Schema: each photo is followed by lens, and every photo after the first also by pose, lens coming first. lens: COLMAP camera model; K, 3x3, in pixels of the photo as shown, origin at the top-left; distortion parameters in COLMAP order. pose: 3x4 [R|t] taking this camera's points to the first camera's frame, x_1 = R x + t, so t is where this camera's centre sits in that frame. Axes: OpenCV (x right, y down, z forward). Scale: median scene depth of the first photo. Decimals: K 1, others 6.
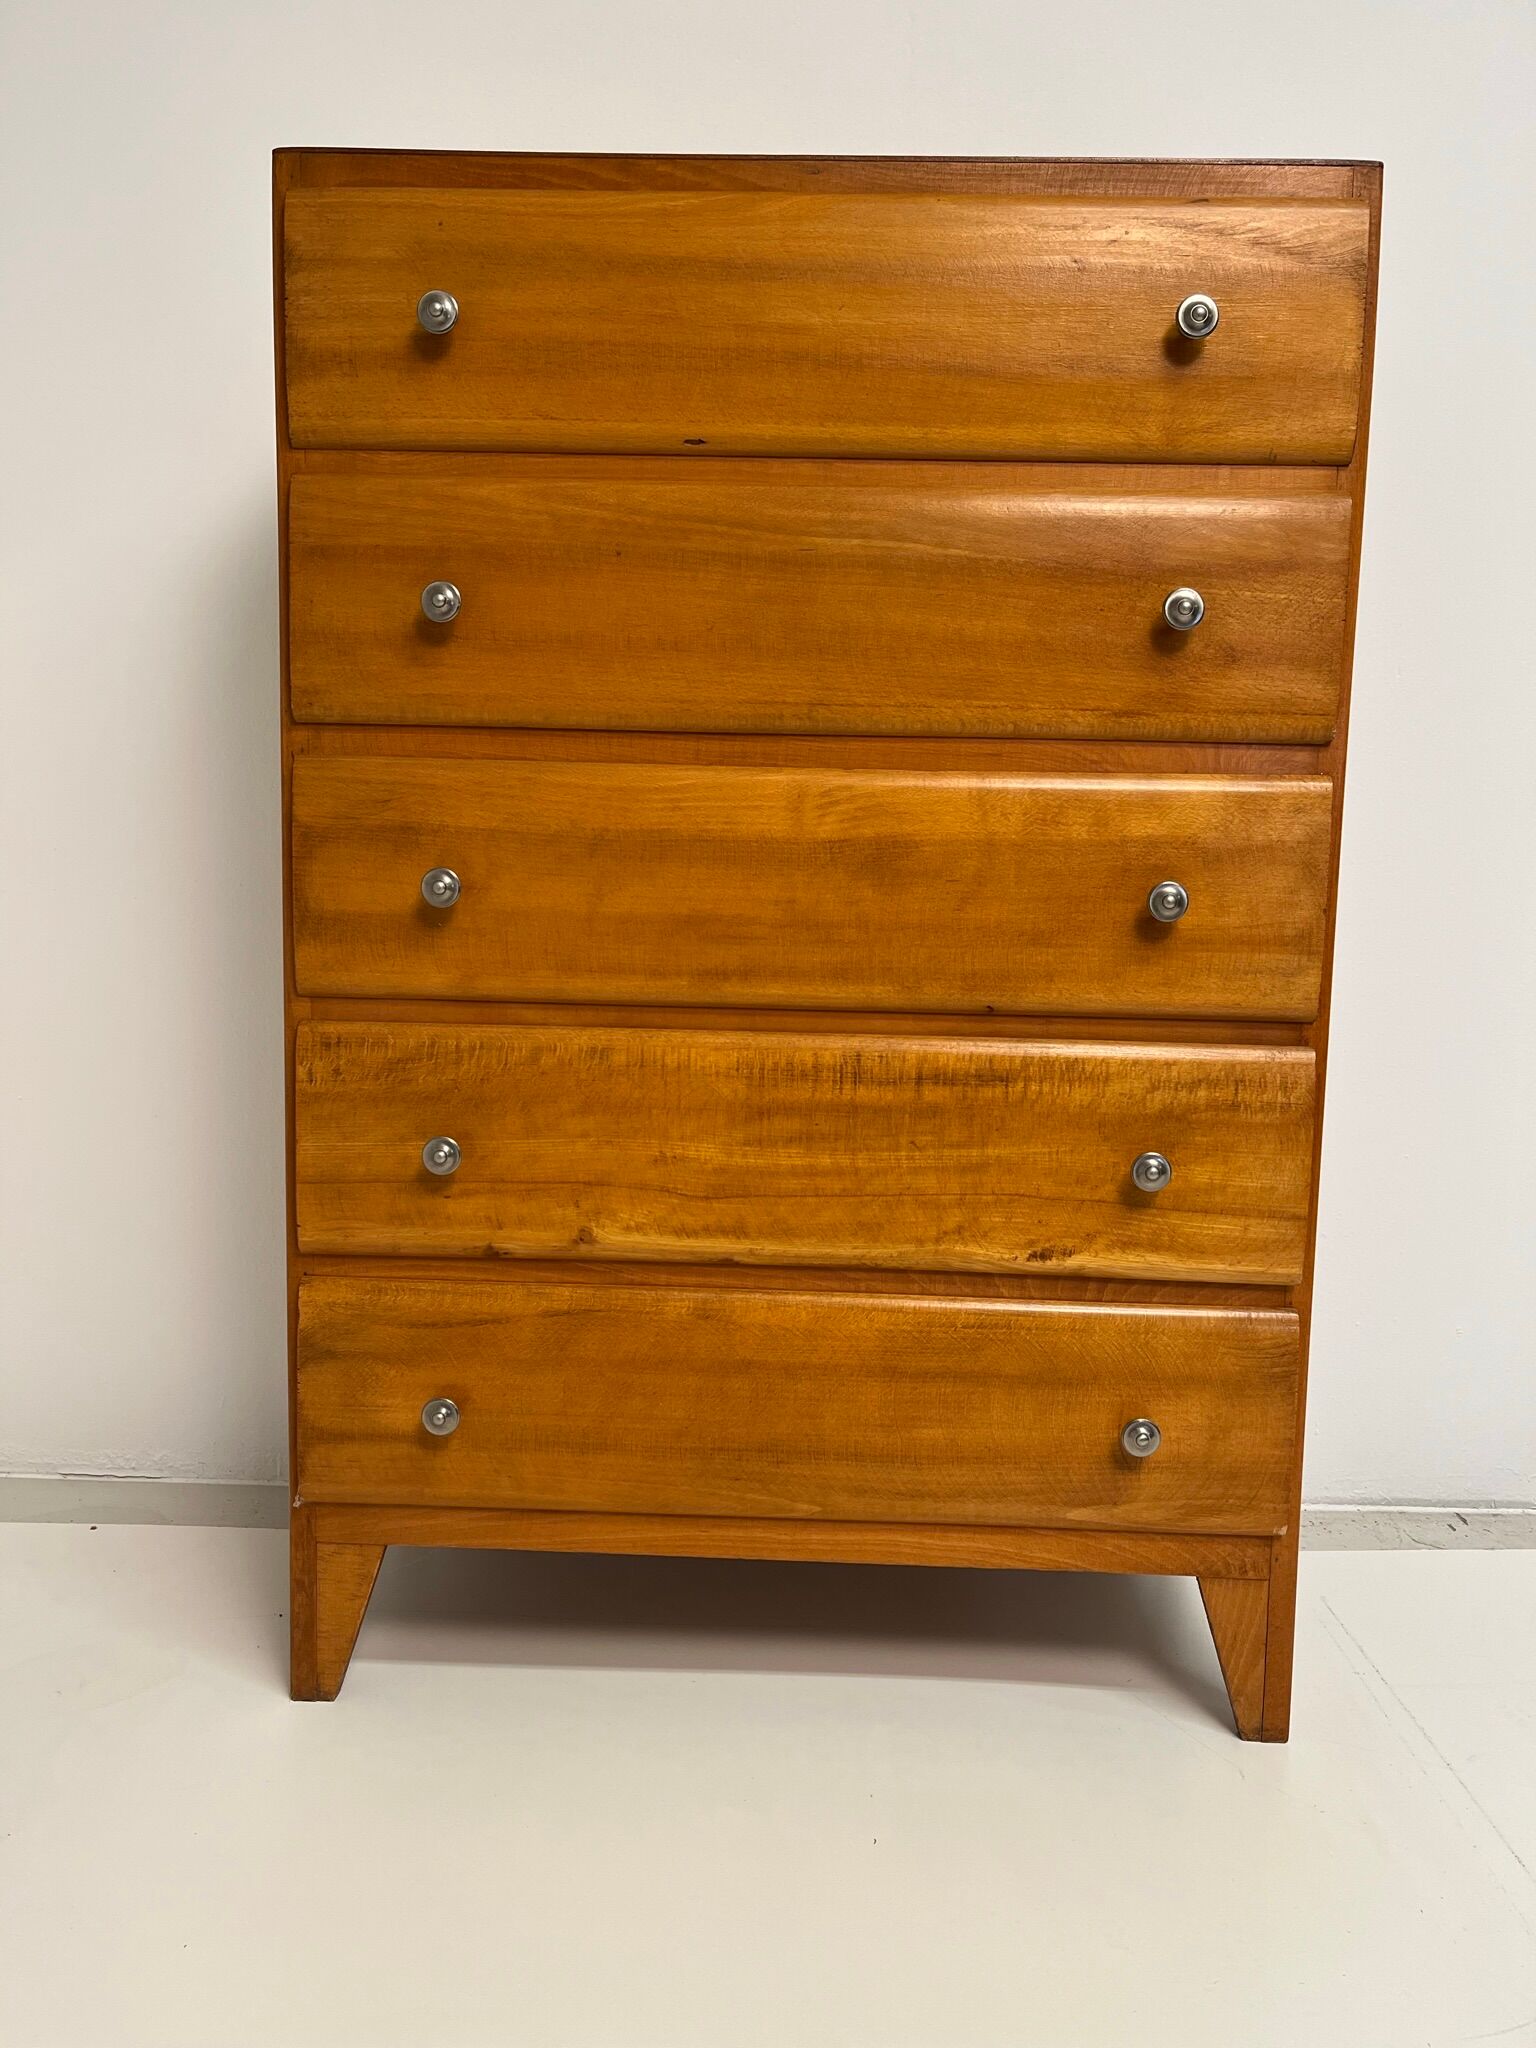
lens RADIAL K [[1540.2, 0, 777.8], [0, 1540.2, 1032.2], [0, 0, 1]] dist [0.055411, -0.072632]
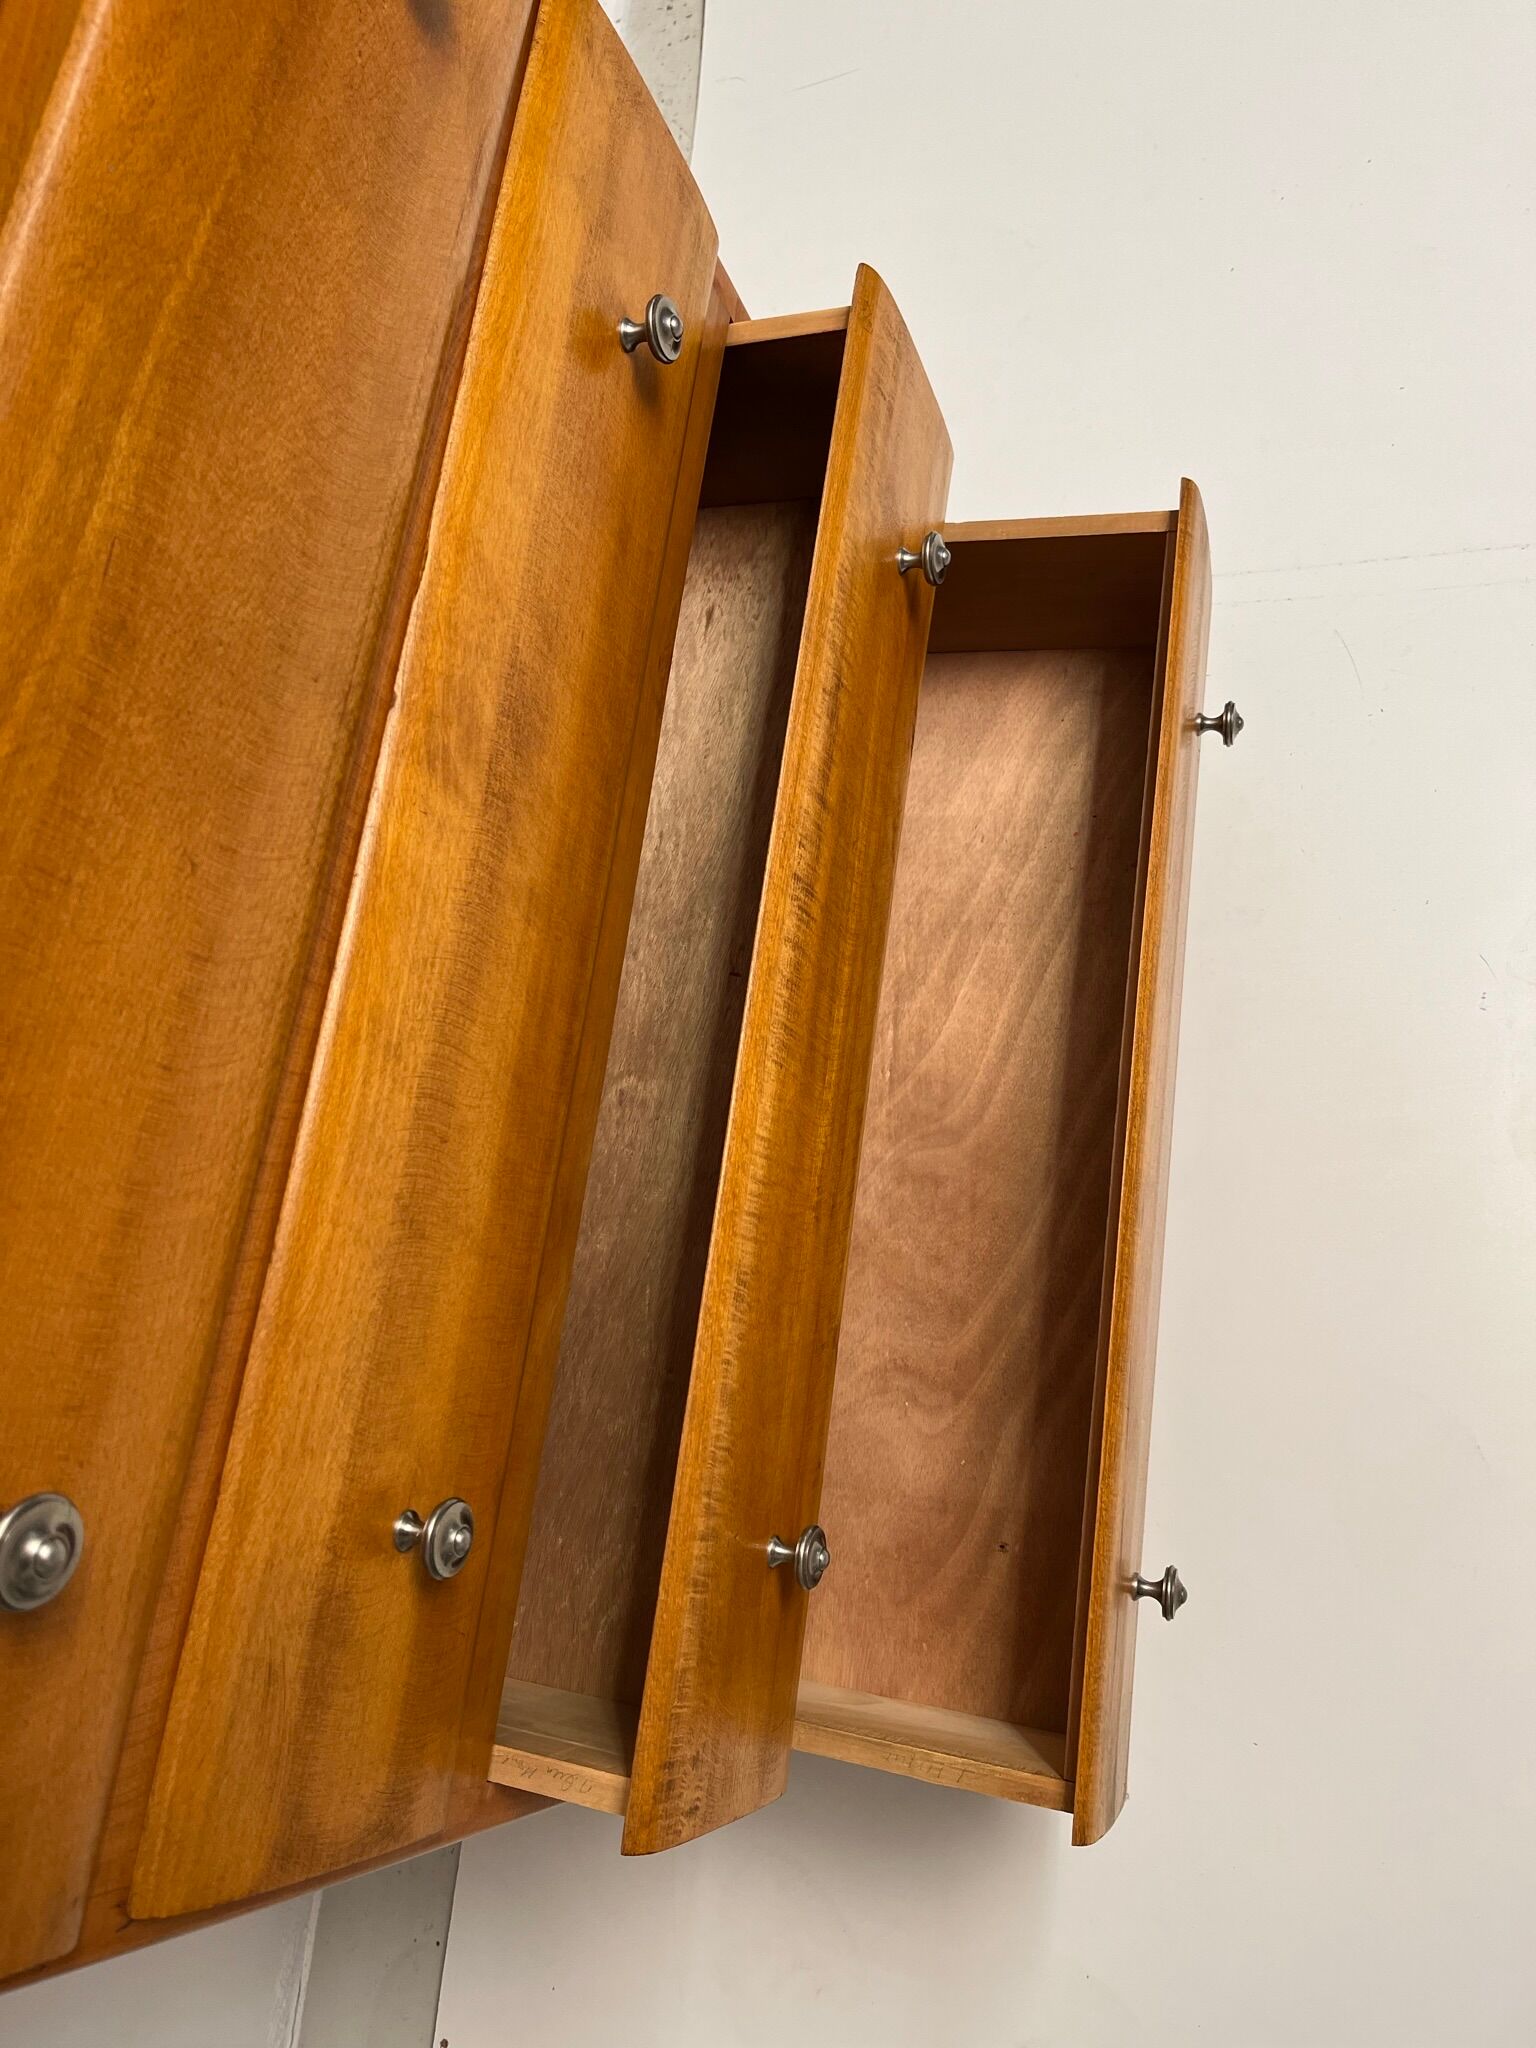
lens RADIAL K [[1534.3, 0, 788.0], [0, 1534.3, 1012.7], [0, 0, 1]] dist [0.082239, -0.180028]
pose [[0.102629, -0.966438, 0.235509, -0.157735], [0.407651, 0.256827, 0.876276, -0.533858], [-0.907352, 0.006074, 0.420327, 0.670548]]
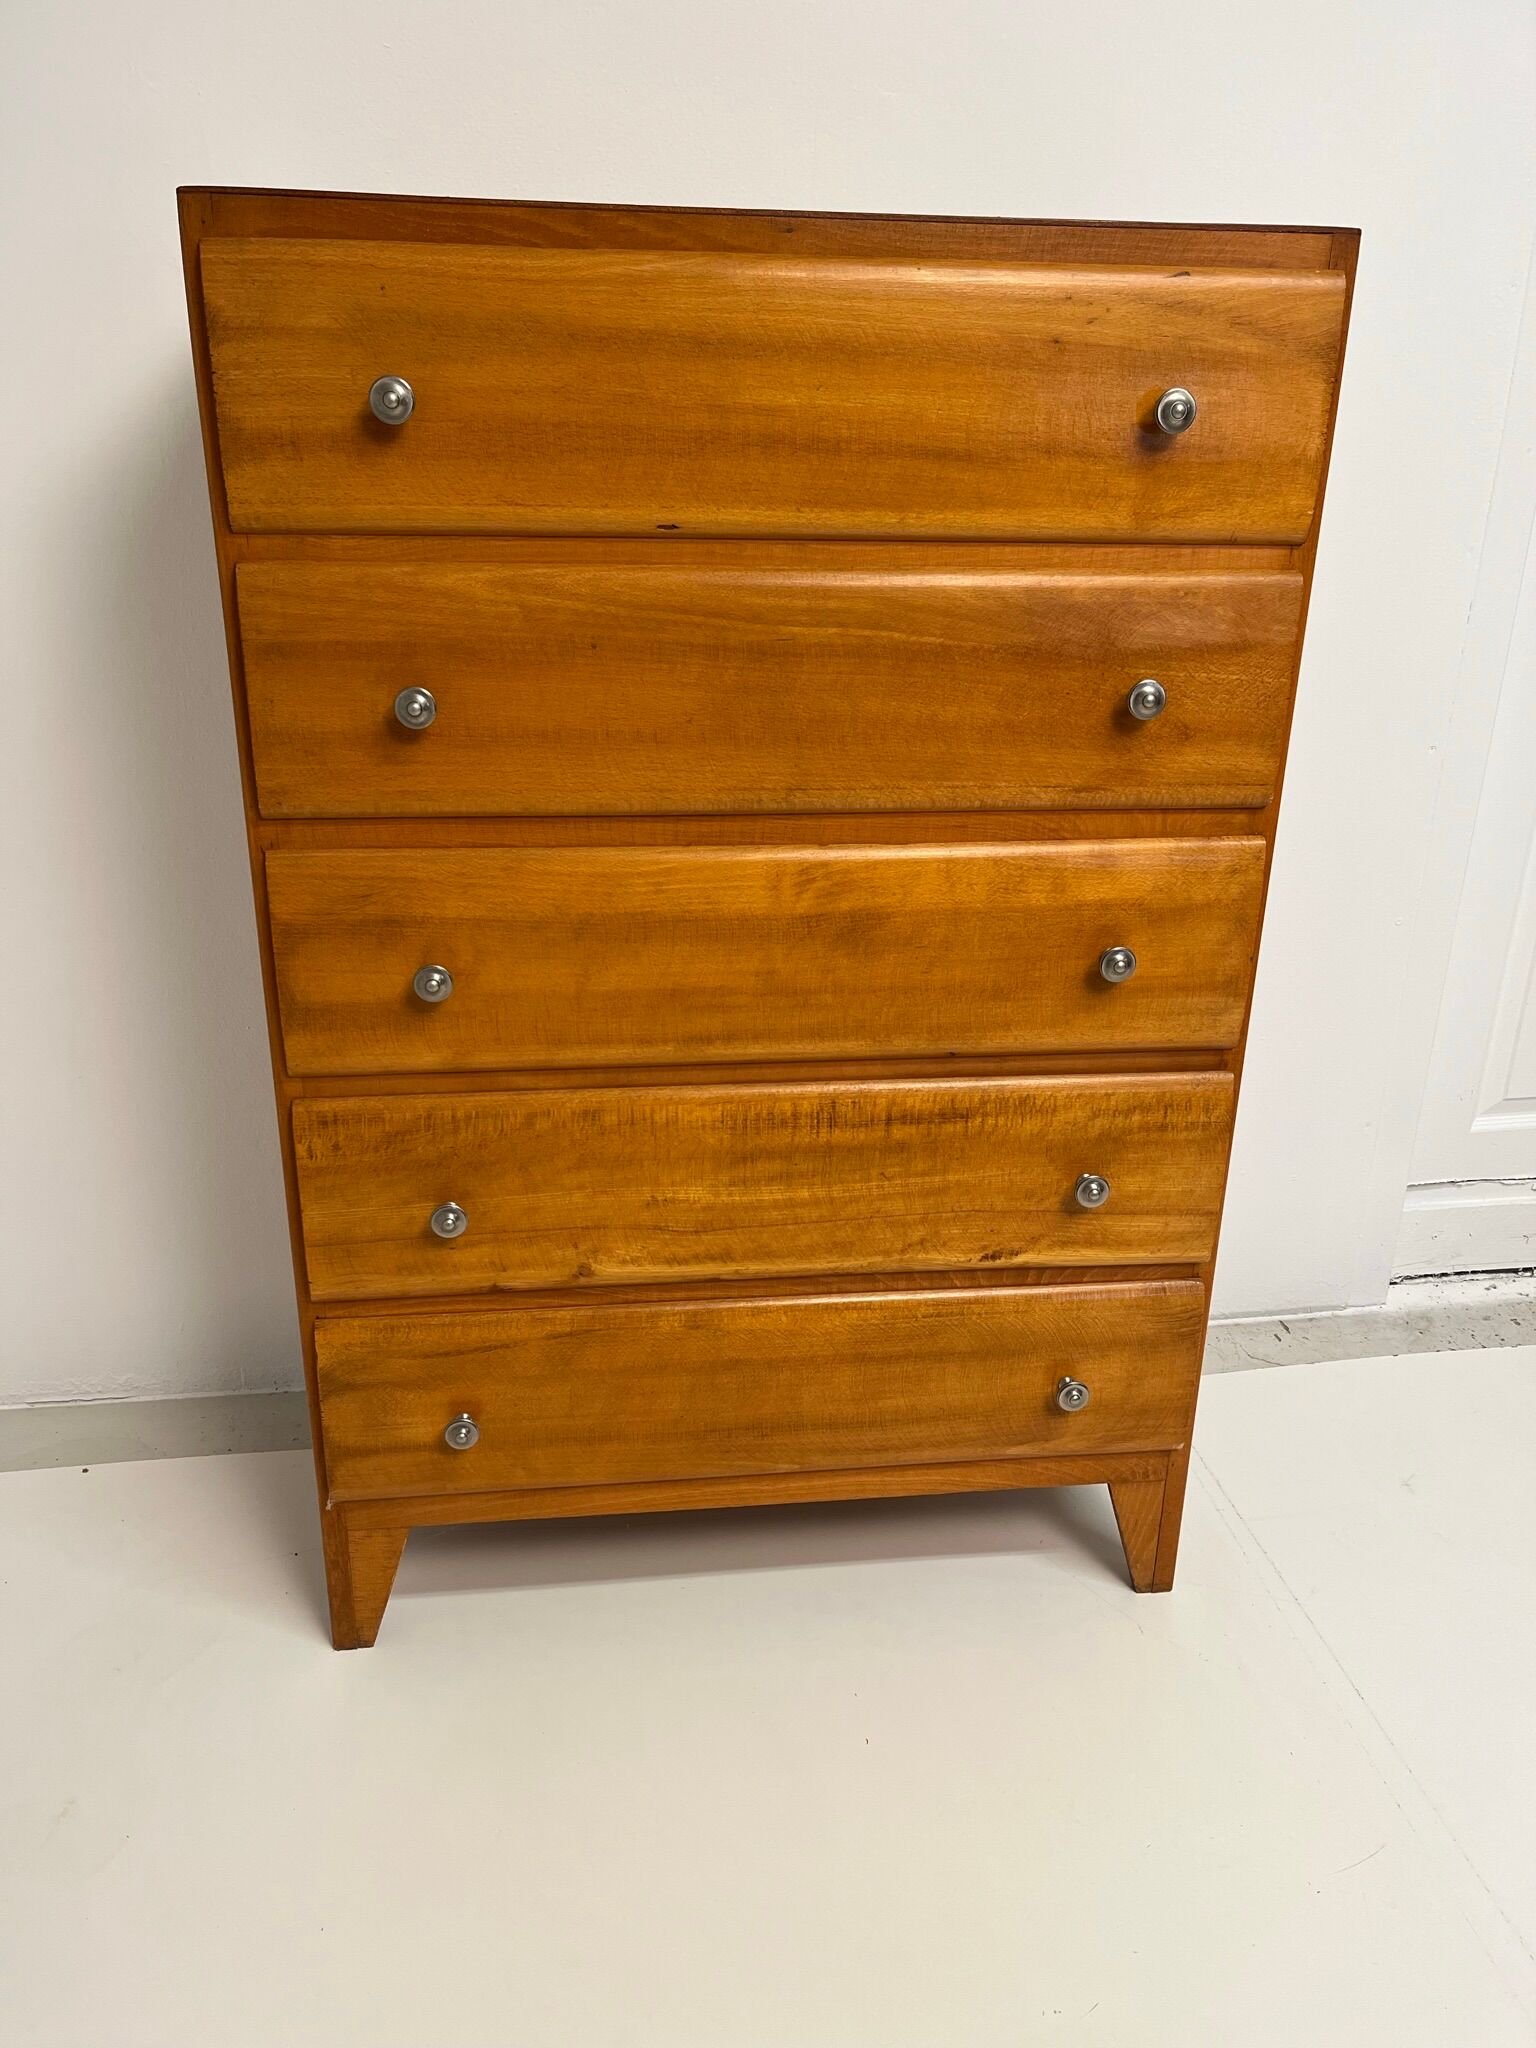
lens RADIAL K [[1540.2, 0, 777.8], [0, 1540.2, 1032.2], [0, 0, 1]] dist [0.055411, -0.072632]
pose [[0.988088, -0.059838, 0.141778, -0.137858], [0.020336, 0.963997, 0.265133, -0.323205], [-0.152538, -0.259091, 0.953731, -0.012971]]
